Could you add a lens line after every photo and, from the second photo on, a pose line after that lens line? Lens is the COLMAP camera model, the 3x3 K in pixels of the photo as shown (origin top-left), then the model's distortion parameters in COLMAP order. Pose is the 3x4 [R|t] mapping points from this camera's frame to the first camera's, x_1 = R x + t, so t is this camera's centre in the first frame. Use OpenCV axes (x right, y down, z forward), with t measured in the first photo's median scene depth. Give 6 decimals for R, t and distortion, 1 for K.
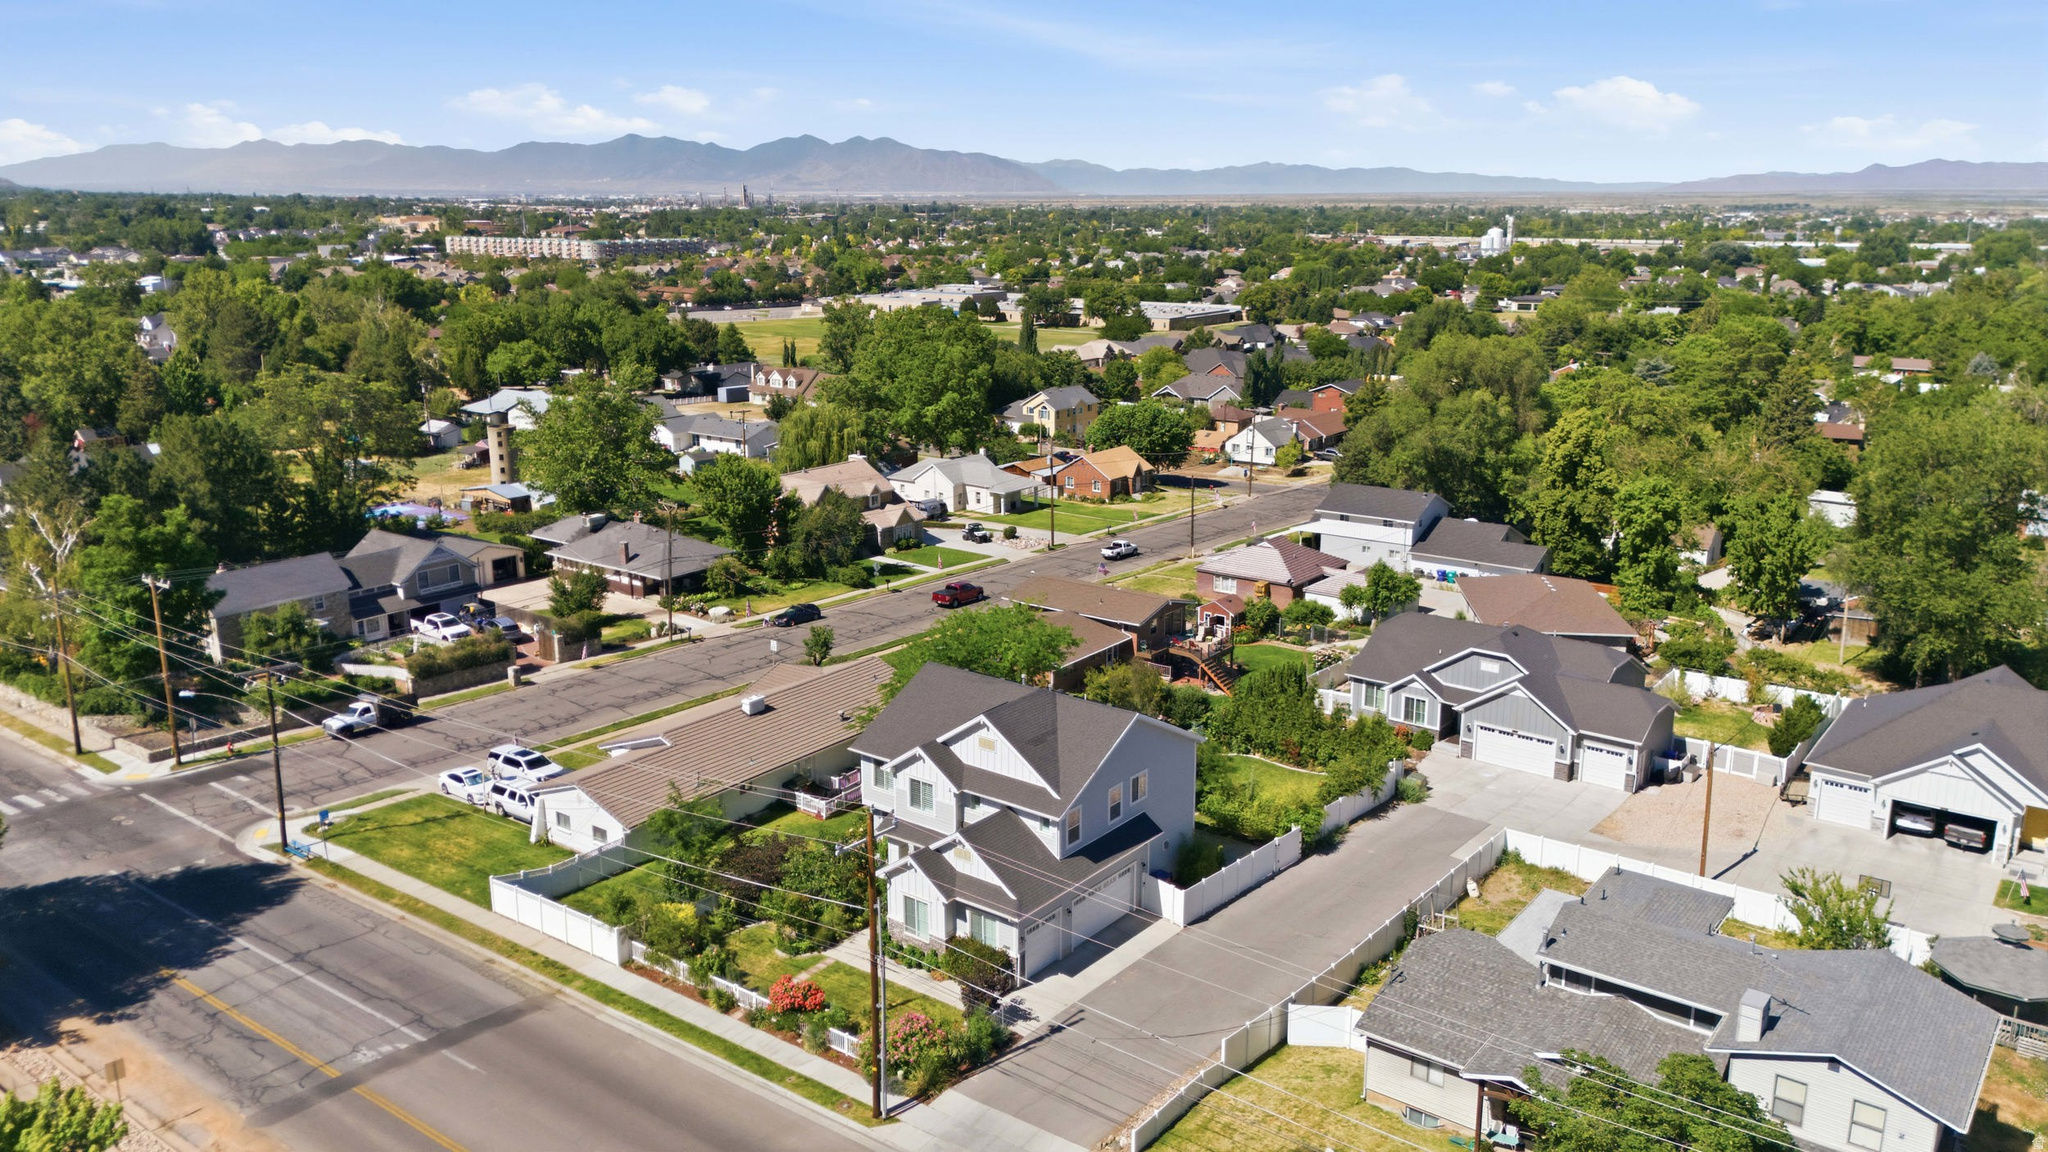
lens RADIAL K [[1496.2, 0, 1026.3], [0, 1496.2, 569.9], [0, 0, 1]] dist [0.084082, -0.074374]
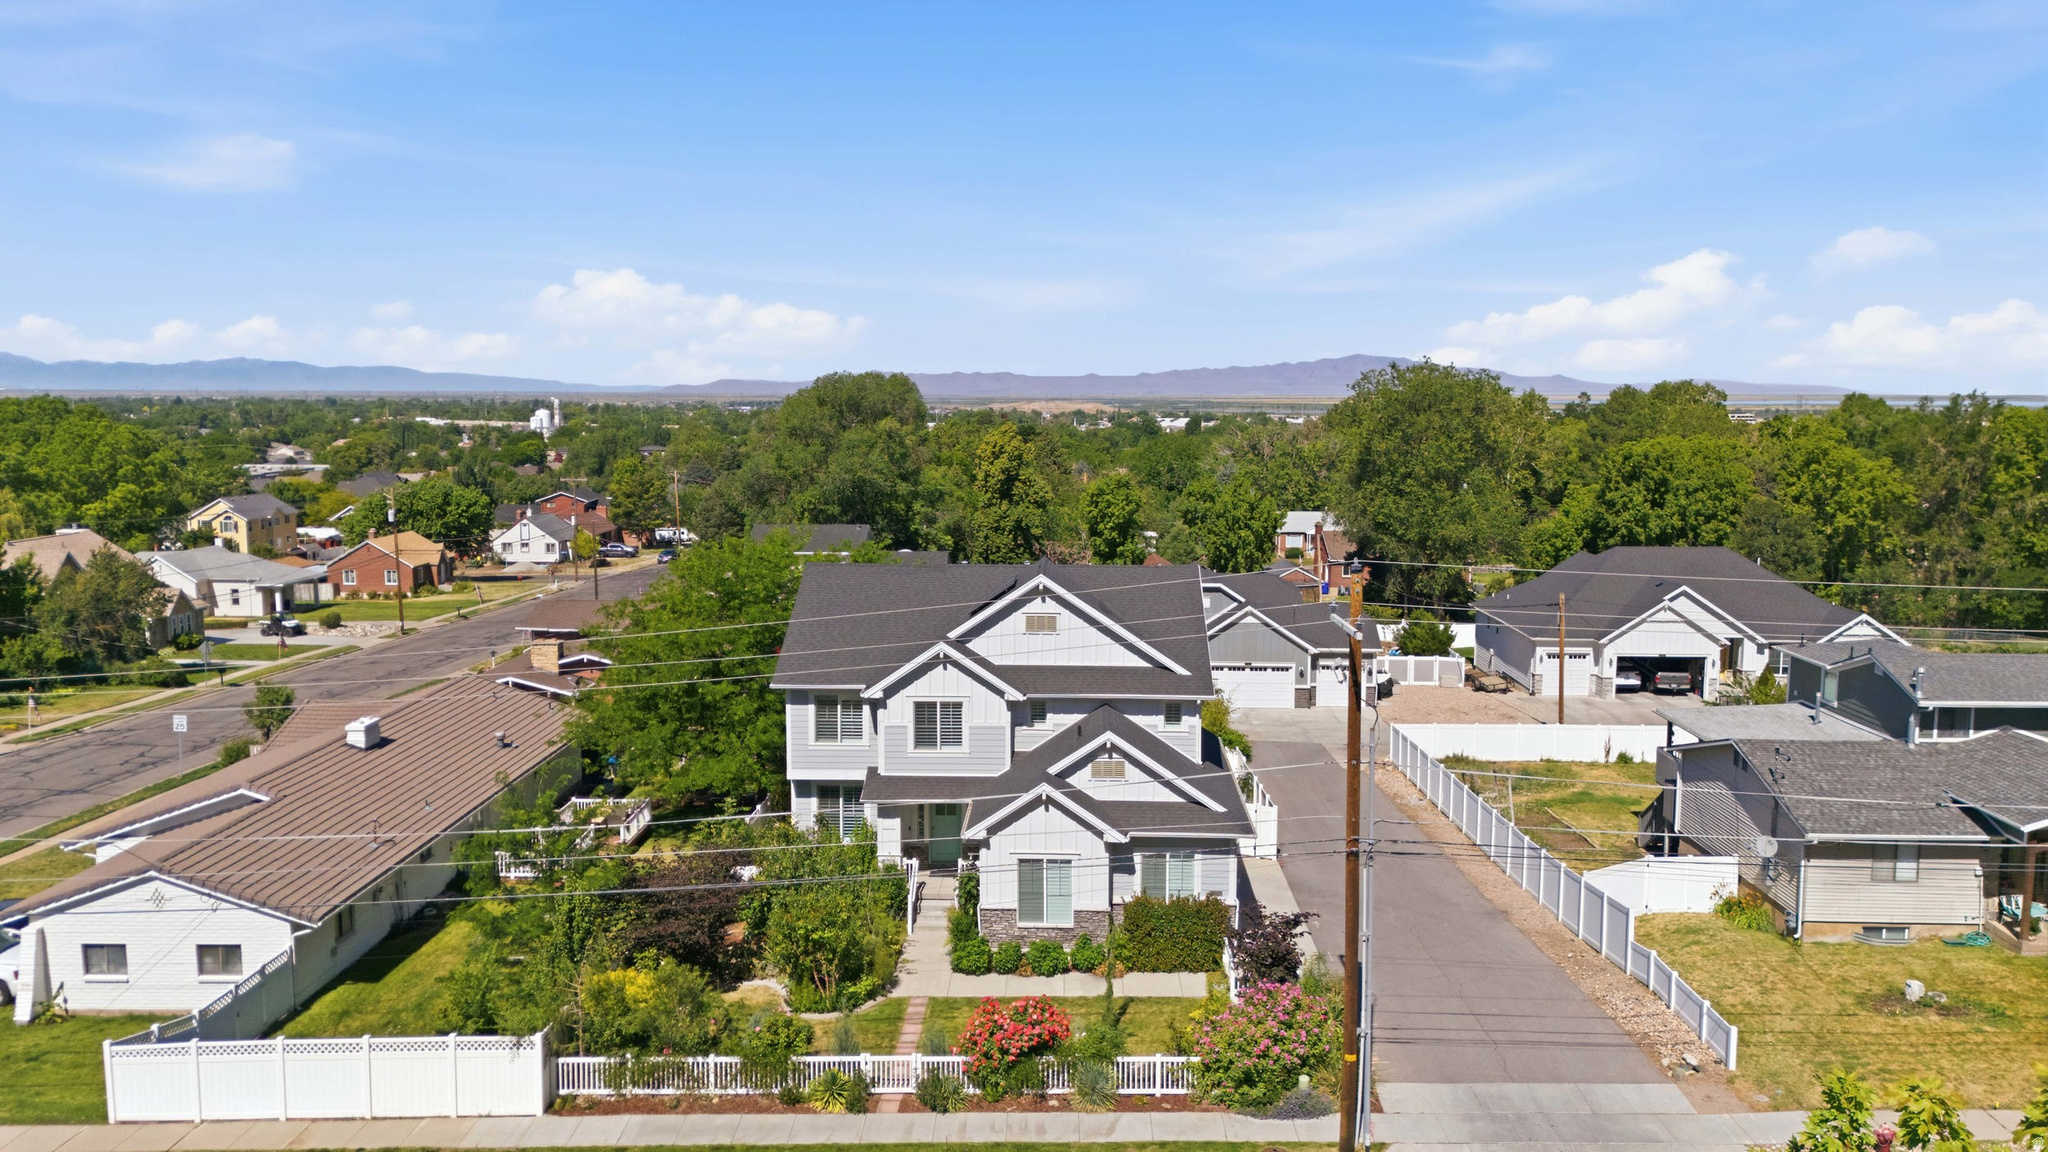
lens RADIAL K [[1496.2, 0, 1029.0], [0, 1496.2, 567.7], [0, 0, 1]] dist [0.084082, -0.074374]
pose [[0.811524, -0.065601, 0.580624, -0.283286], [0.139025, 0.986820, -0.082817, 0.101460], [-0.567539, 0.147929, 0.809949, 0.328965]]
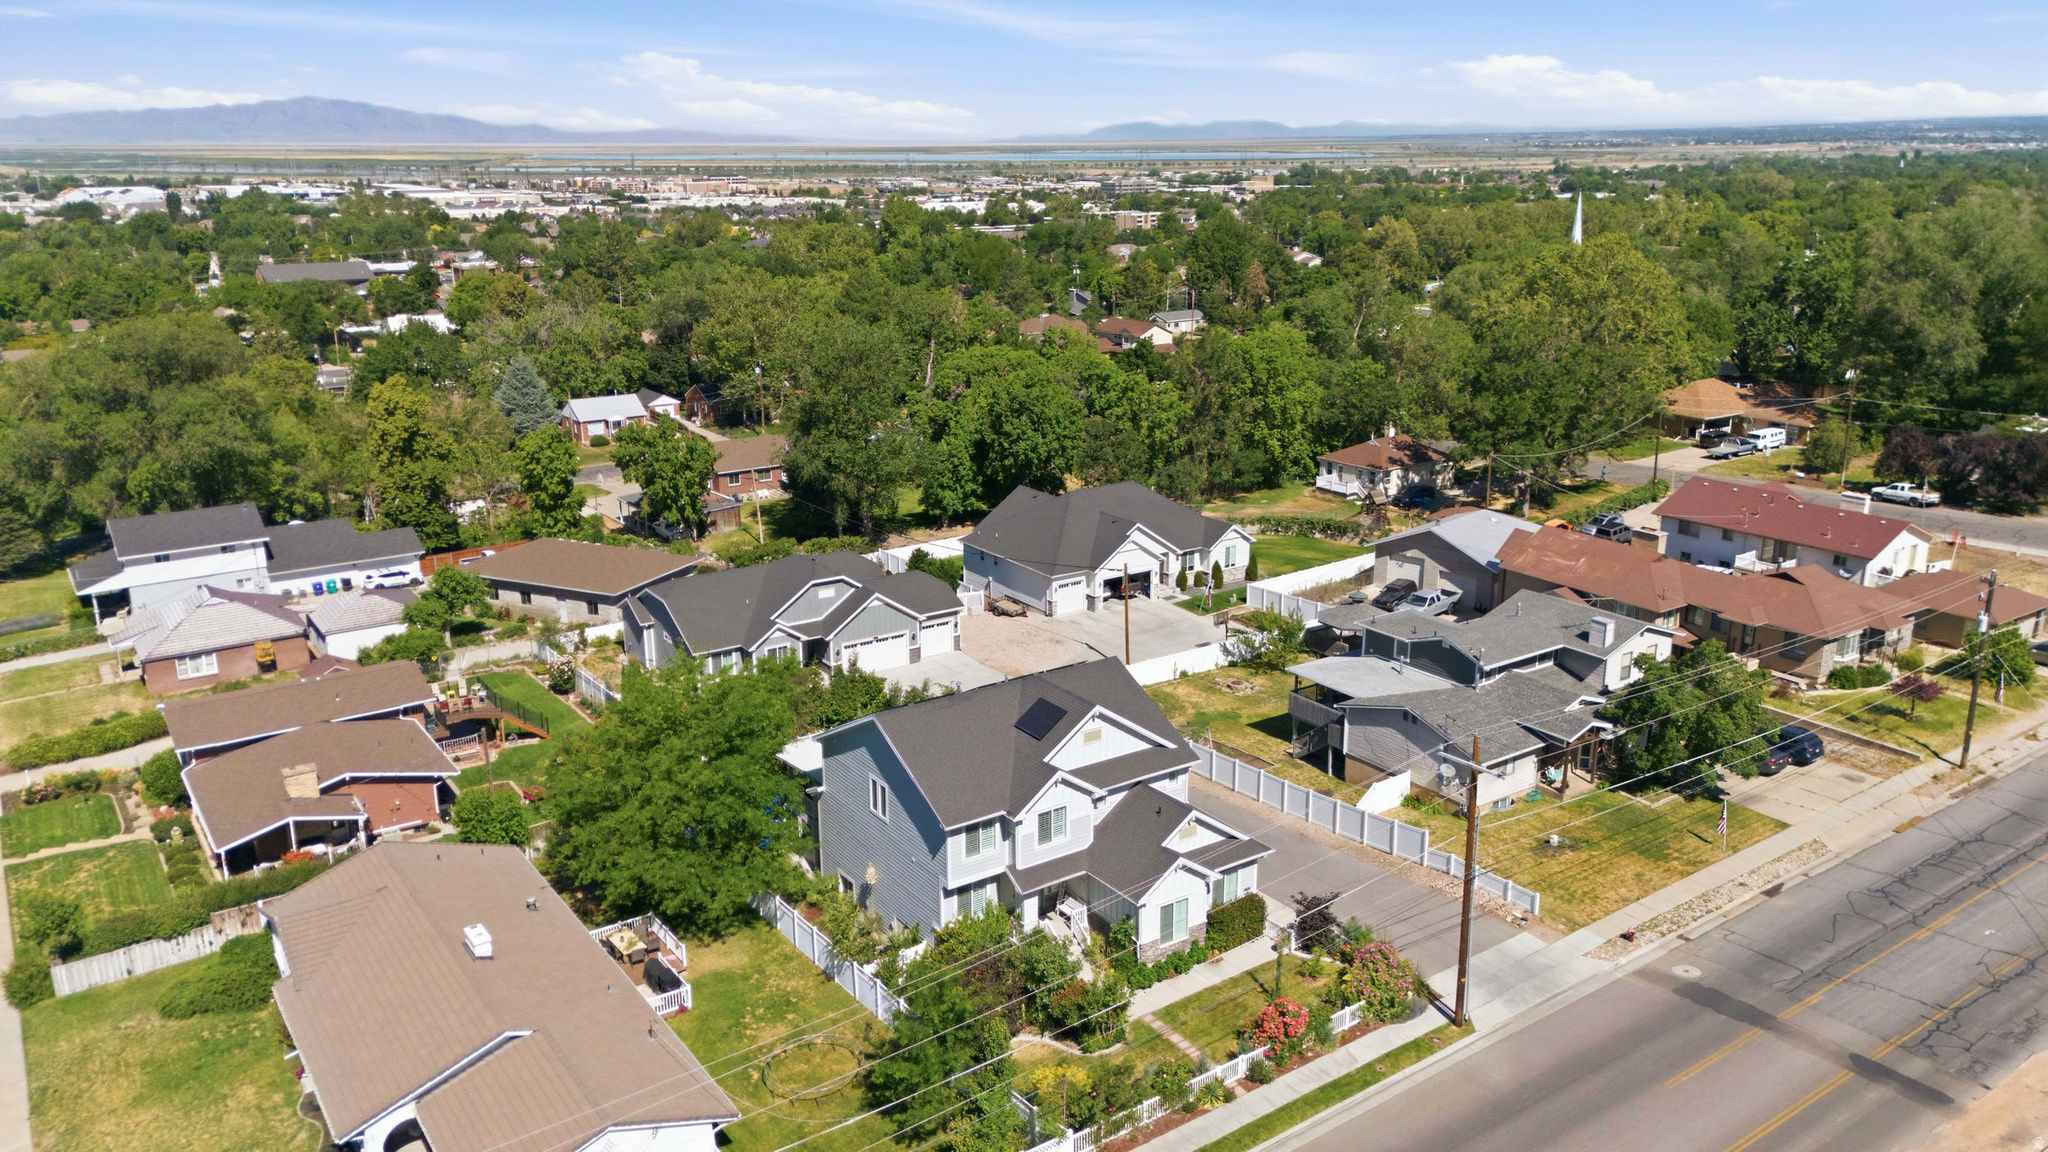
lens RADIAL K [[1496.2, 0, 1023.2], [0, 1496.2, 567.2], [0, 0, 1]] dist [0.084082, -0.074374]
pose [[0.308992, -0.259474, 0.914985, -0.602754], [0.236798, 0.952756, 0.190218, -0.119373], [-0.921114, 0.157891, 0.355837, 0.481145]]
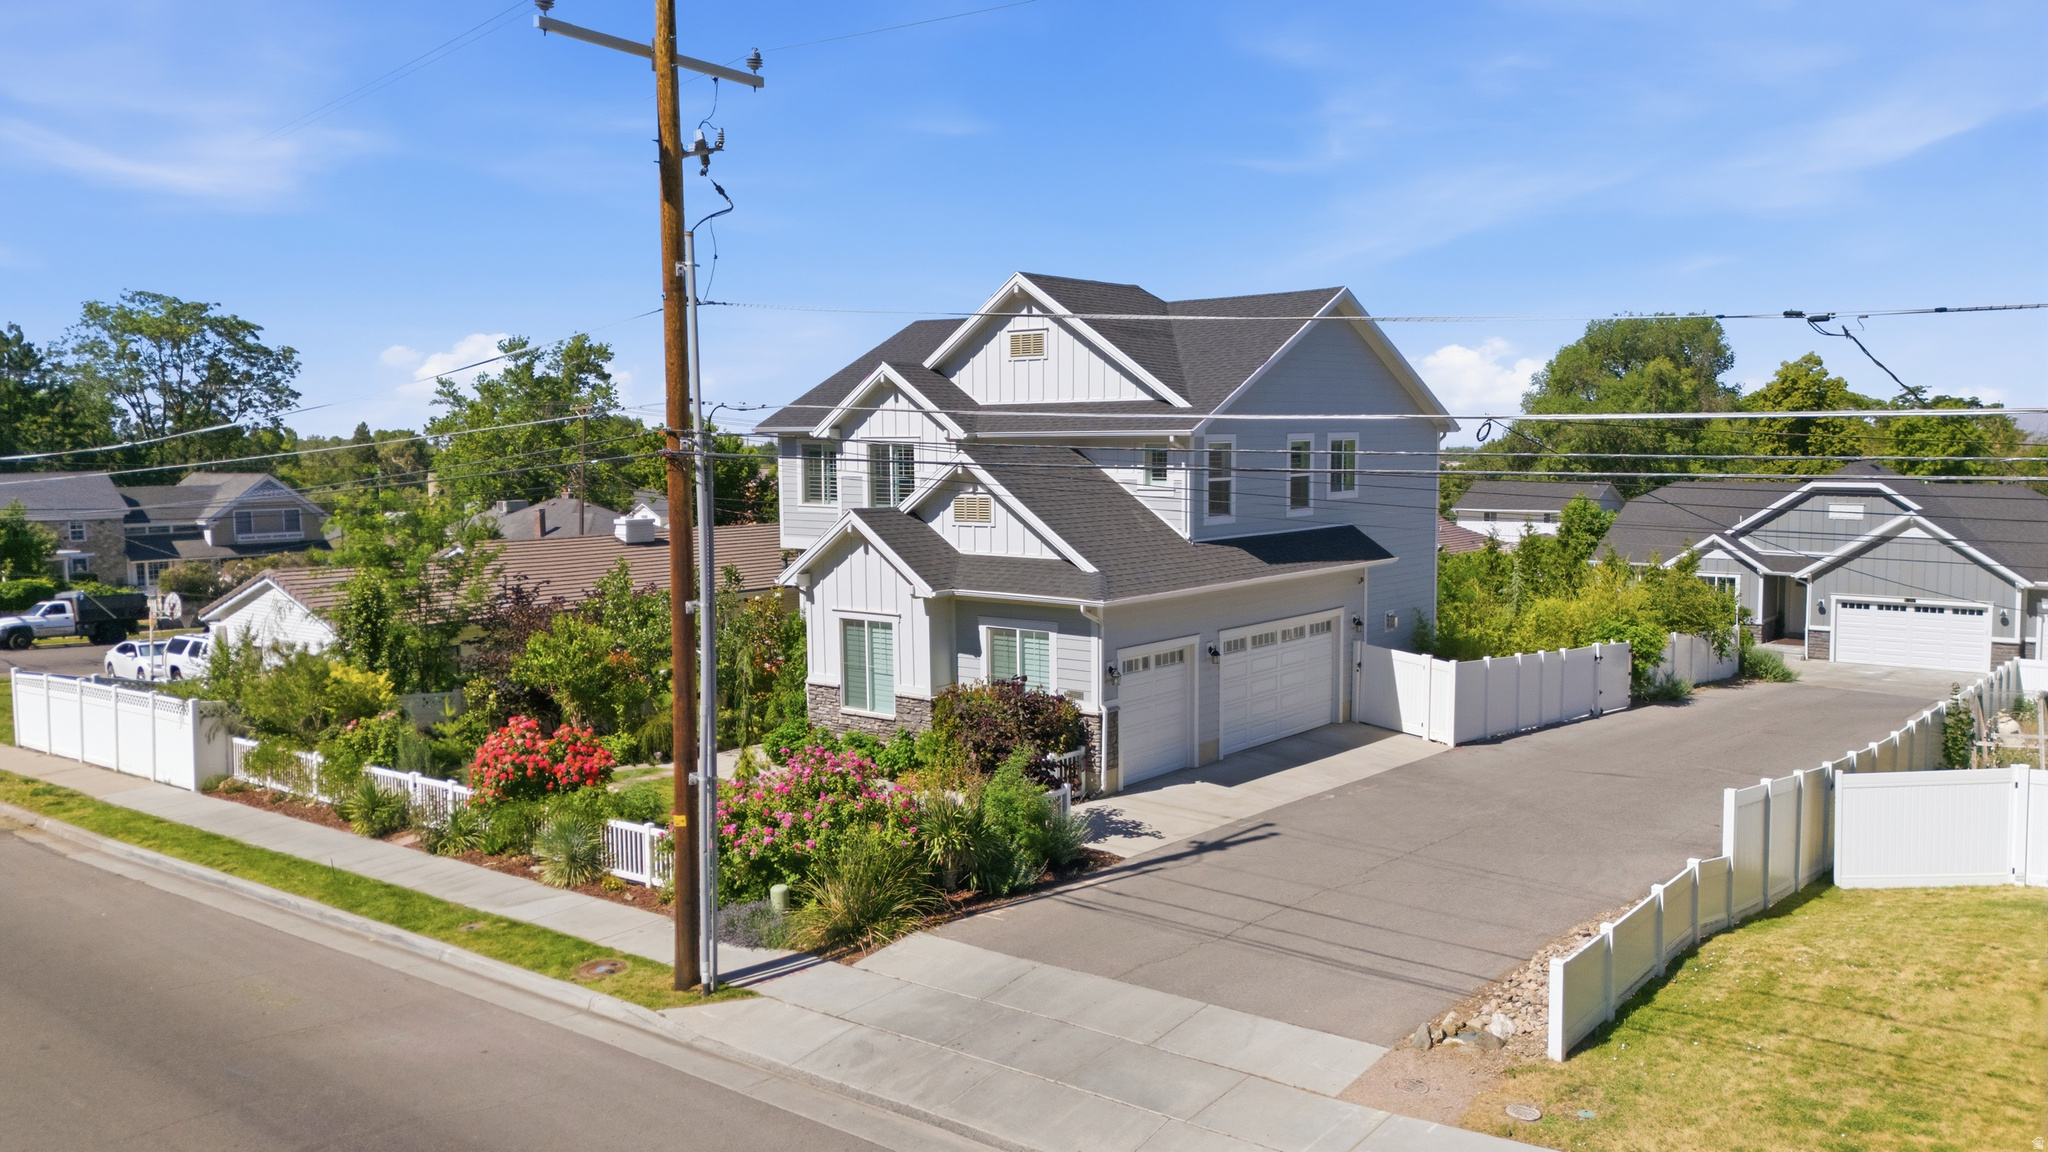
lens RADIAL K [[1496.2, 0, 1027.7], [0, 1496.2, 563.8], [0, 0, 1]] dist [0.084082, -0.074374]
pose [[0.999720, -0.003728, -0.023360, -0.010579], [-0.000144, 0.986526, -0.163604, 0.183144], [0.023655, 0.163561, 0.986250, 0.377395]]
